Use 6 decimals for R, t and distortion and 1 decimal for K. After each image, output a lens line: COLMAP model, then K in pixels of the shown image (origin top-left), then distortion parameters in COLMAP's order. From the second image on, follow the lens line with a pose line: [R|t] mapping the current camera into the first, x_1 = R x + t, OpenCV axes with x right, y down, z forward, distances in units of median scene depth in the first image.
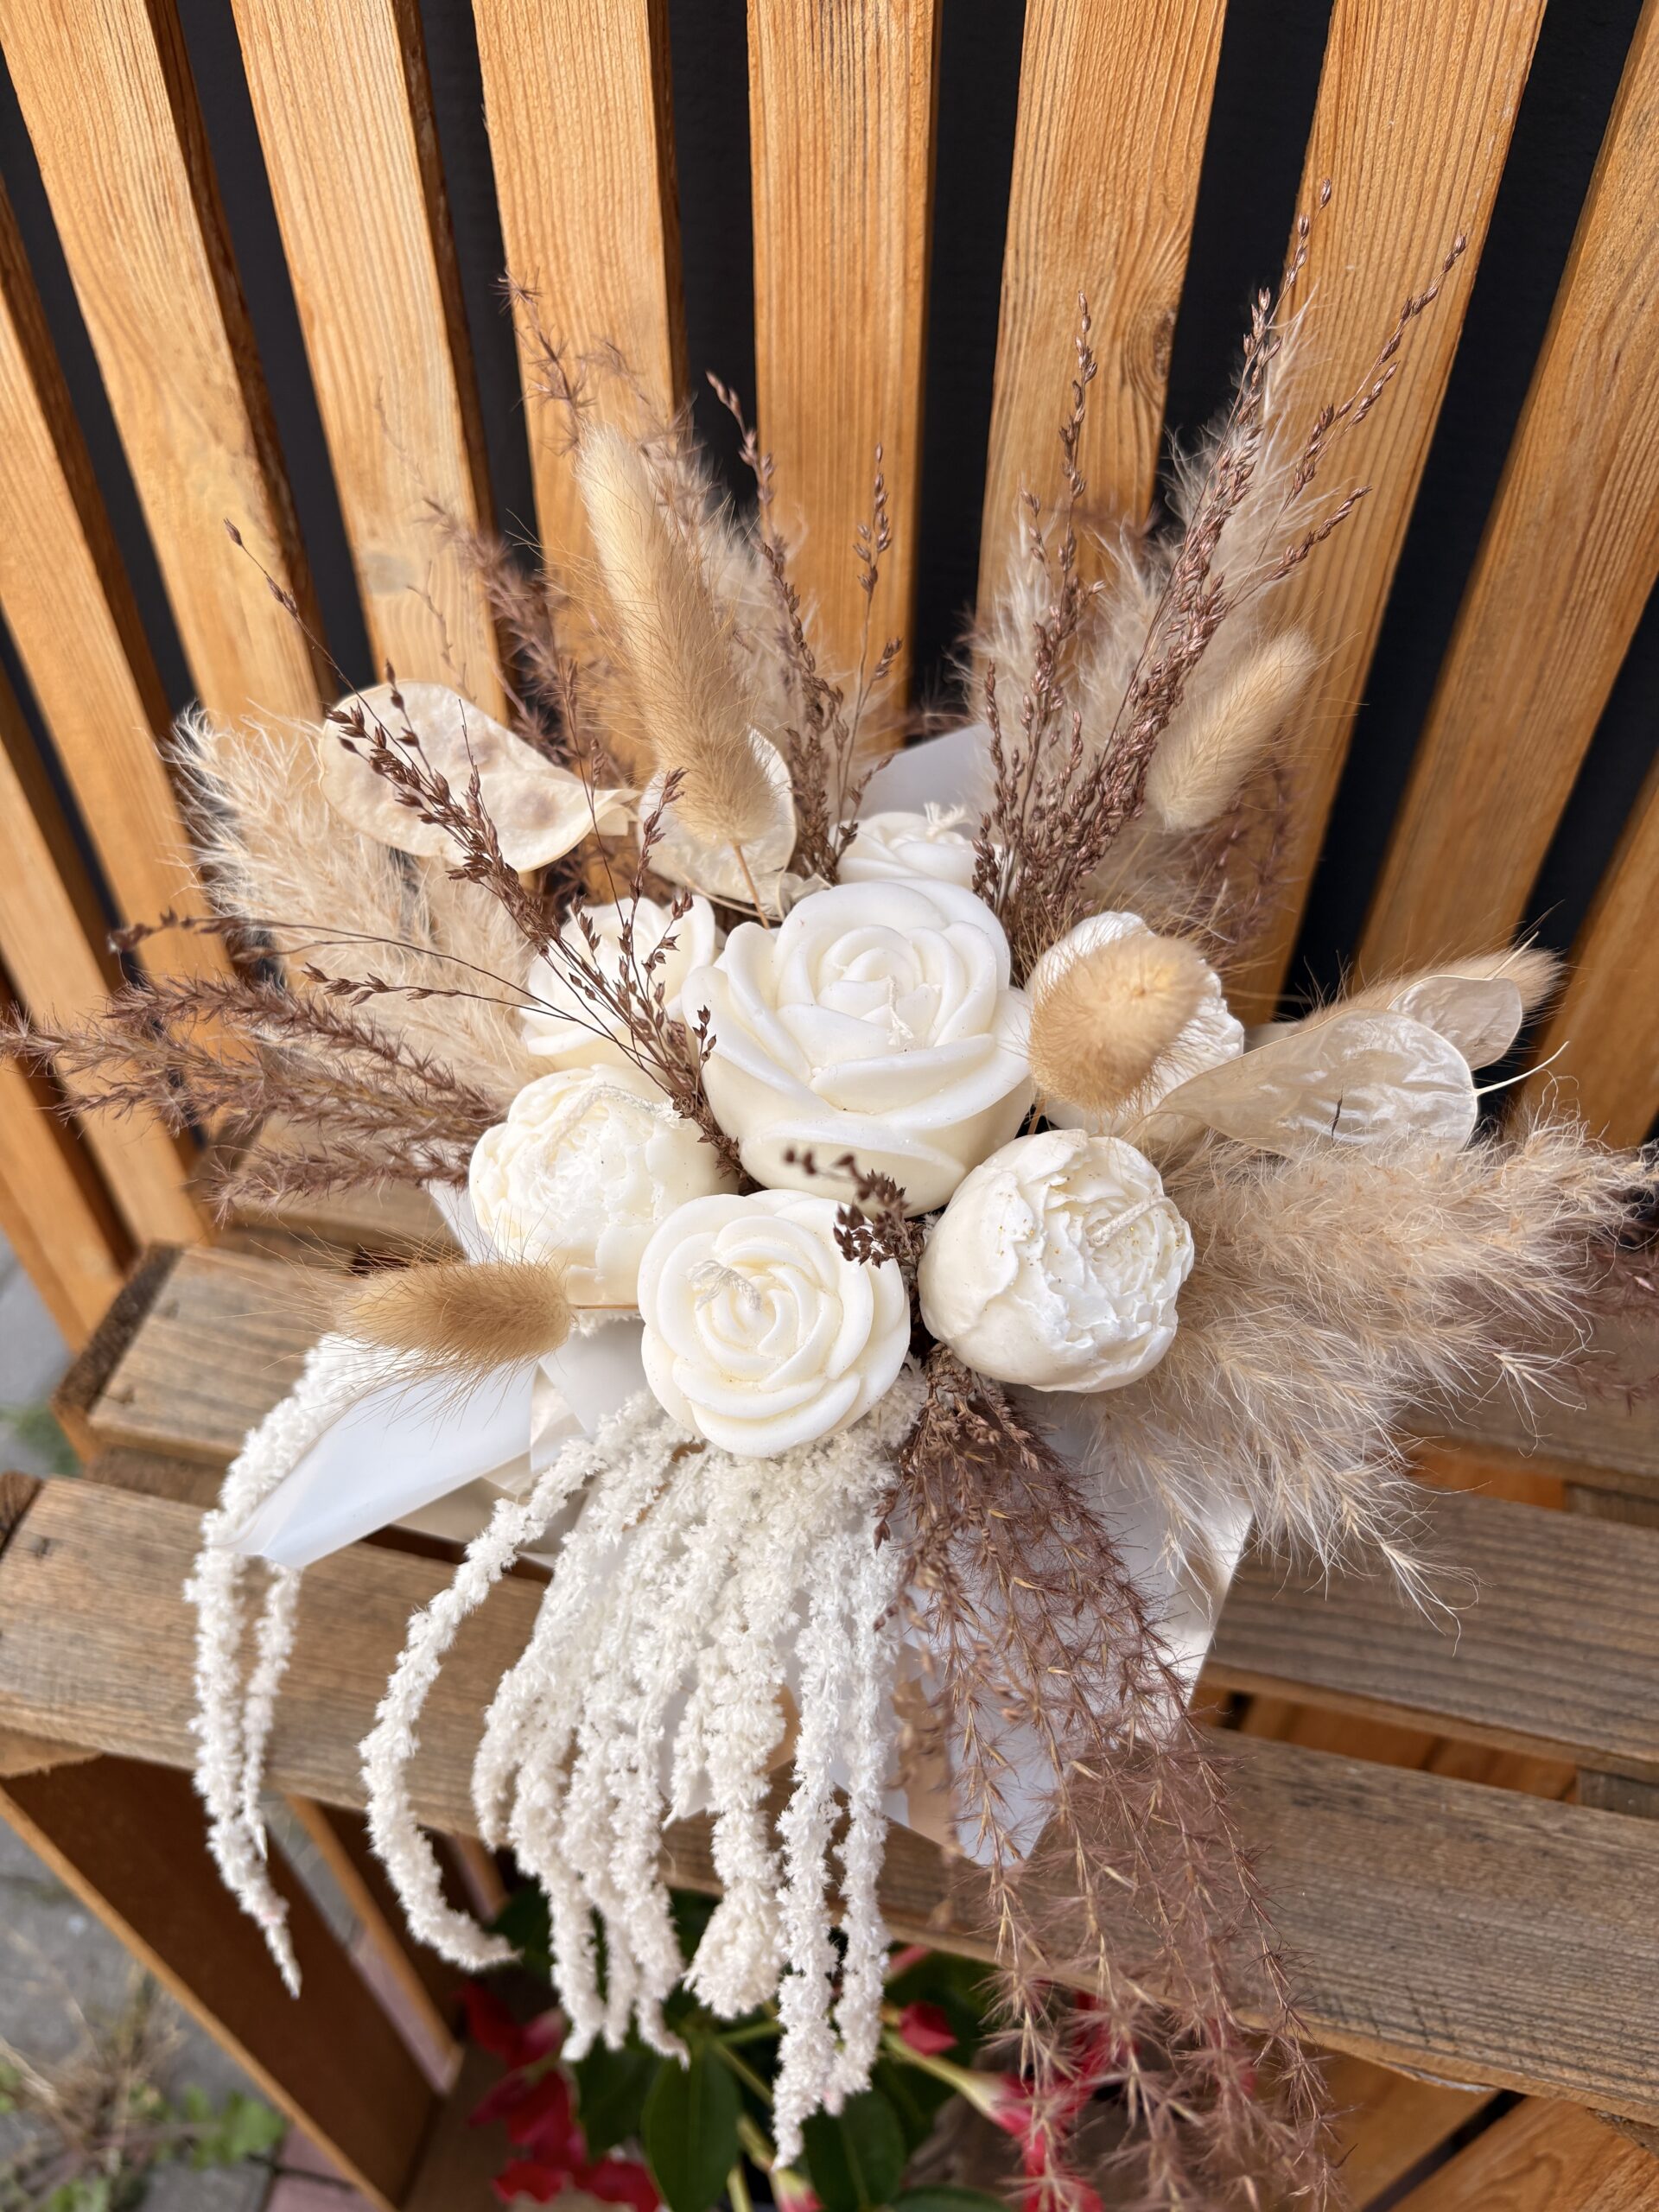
lens RADIAL K [[1706.0, 0, 834.7], [0, 1706.0, 1100.0], [0, 0, 1]] dist [0.003205, -0.020581]
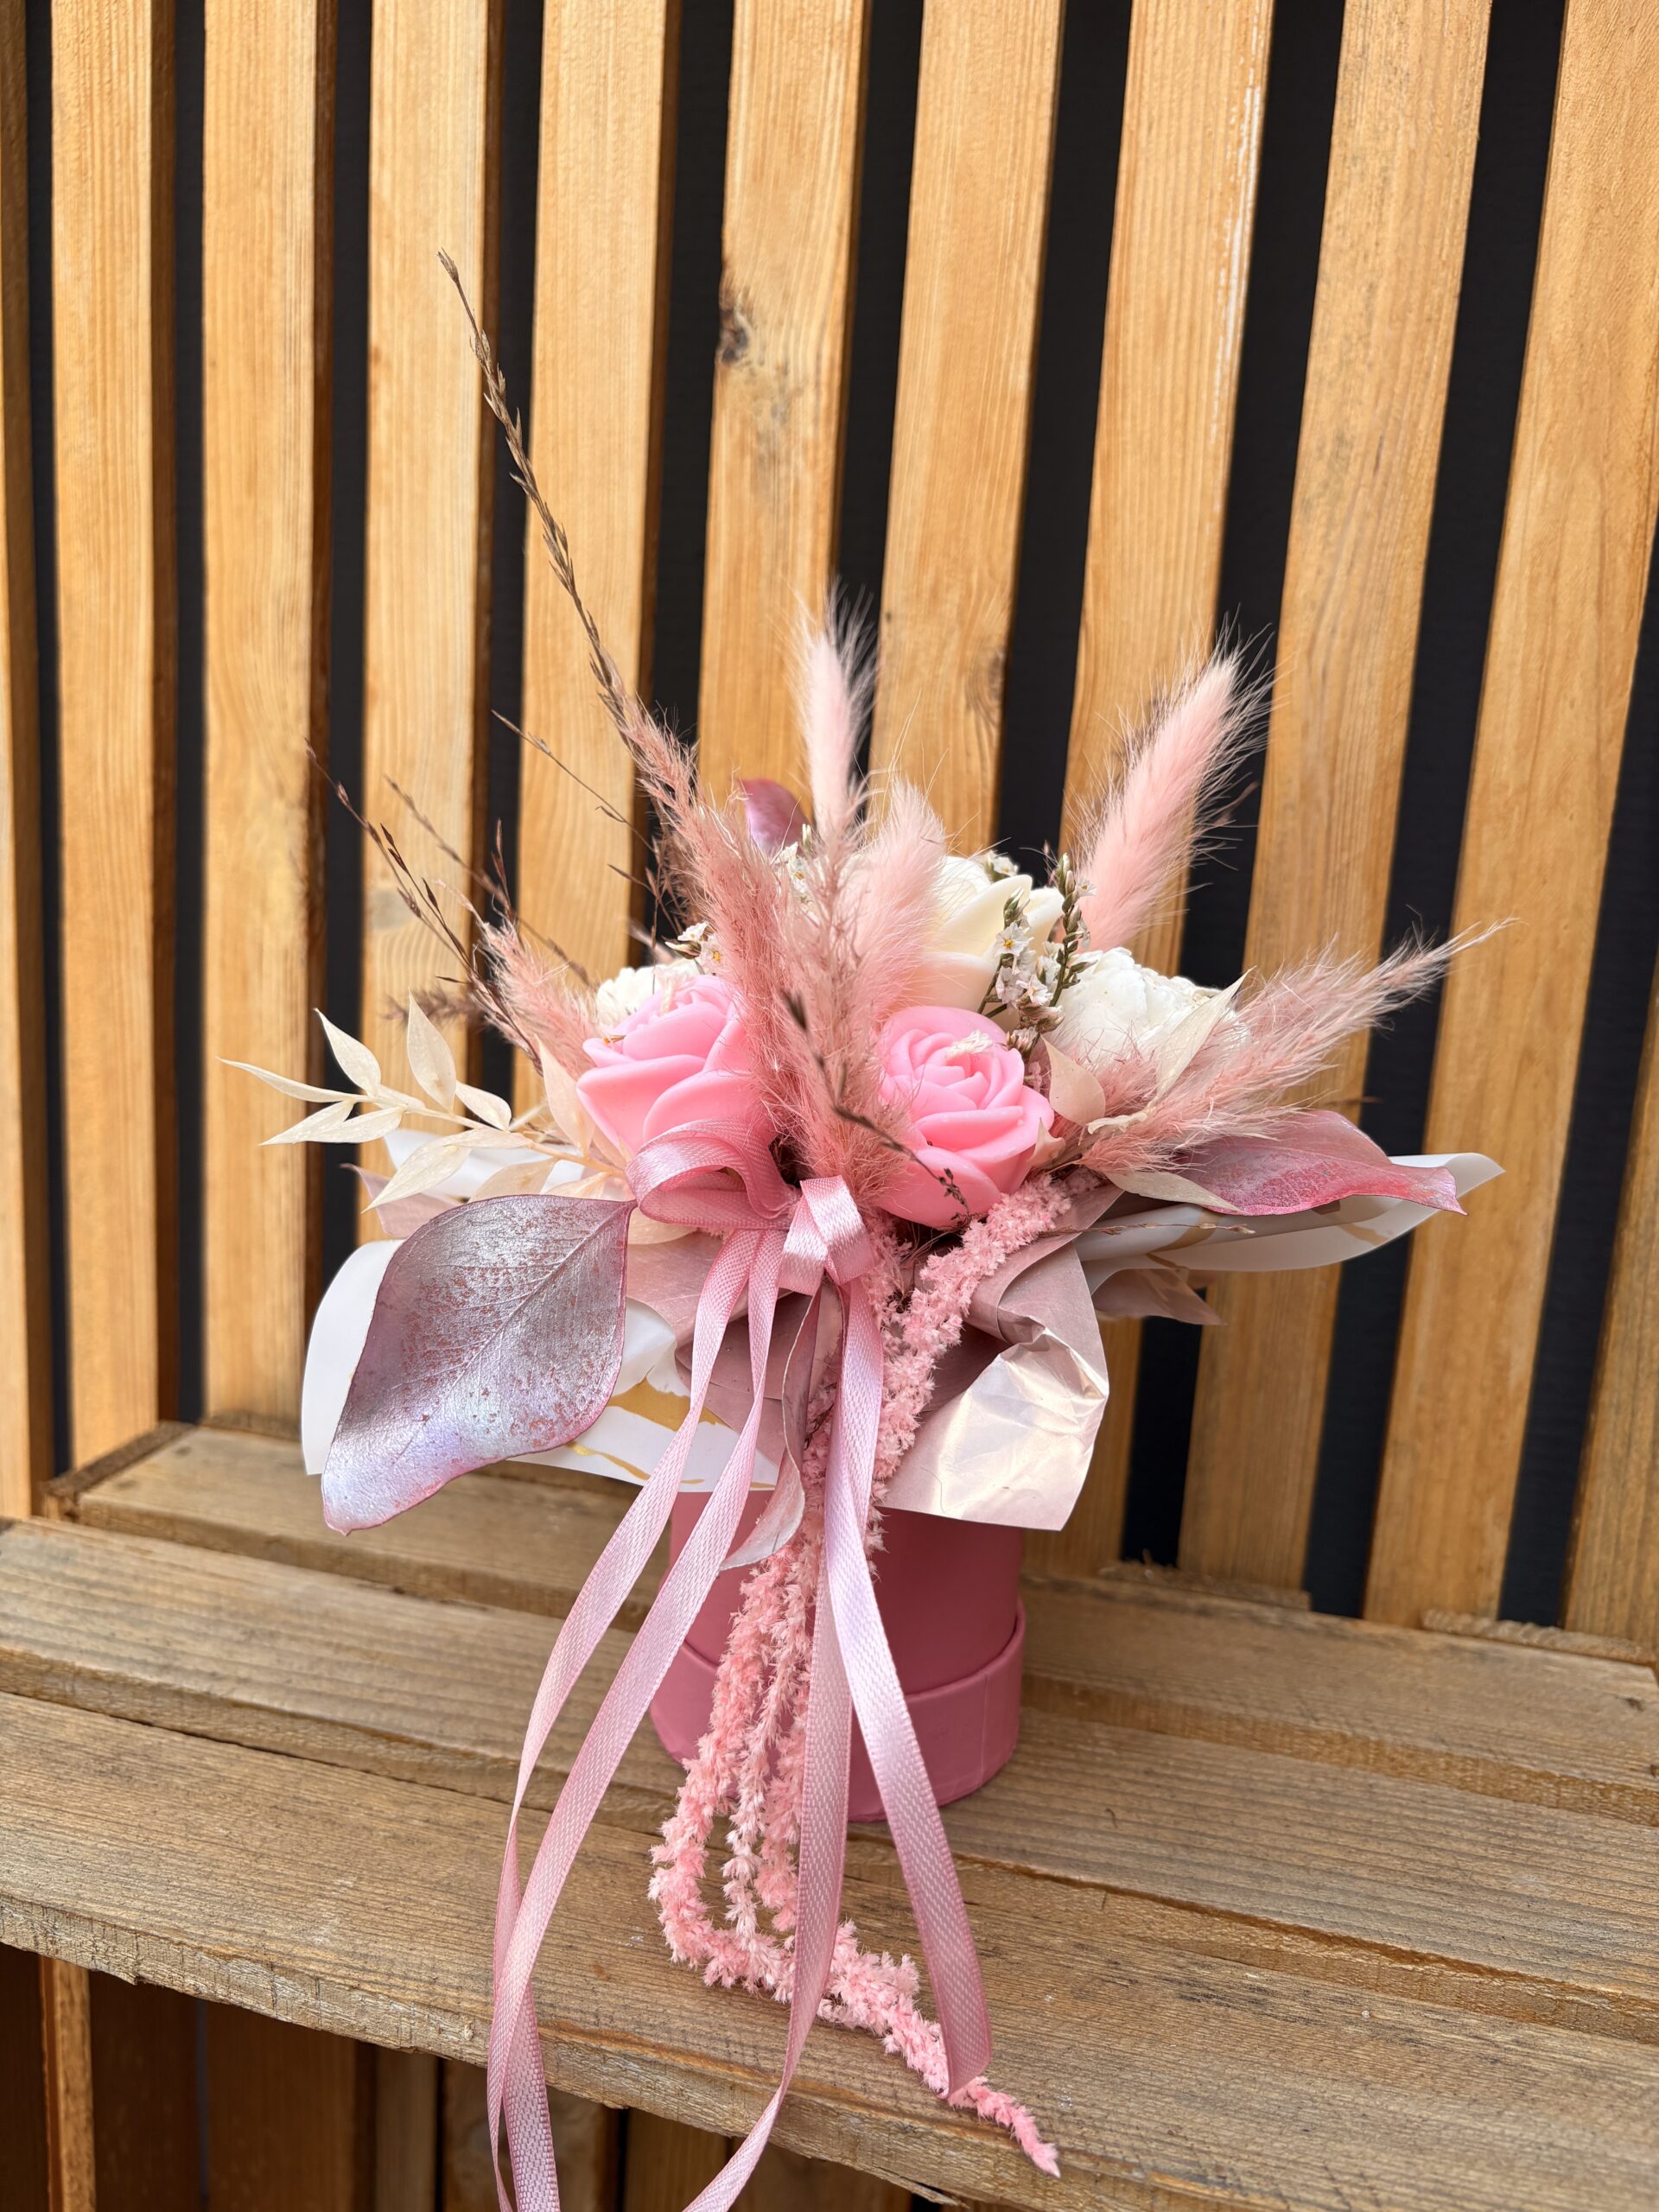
lens RADIAL K [[1706.0, 0, 829.7], [0, 1706.0, 1099.3], [0, 0, 1]] dist [0.003205, -0.020581]
pose [[0.997948, 0.061366, -0.018279, 0.099349], [-0.060071, 0.798458, -0.599046, 0.606933], [-0.022166, 0.598914, 0.800506, 0.109460]]
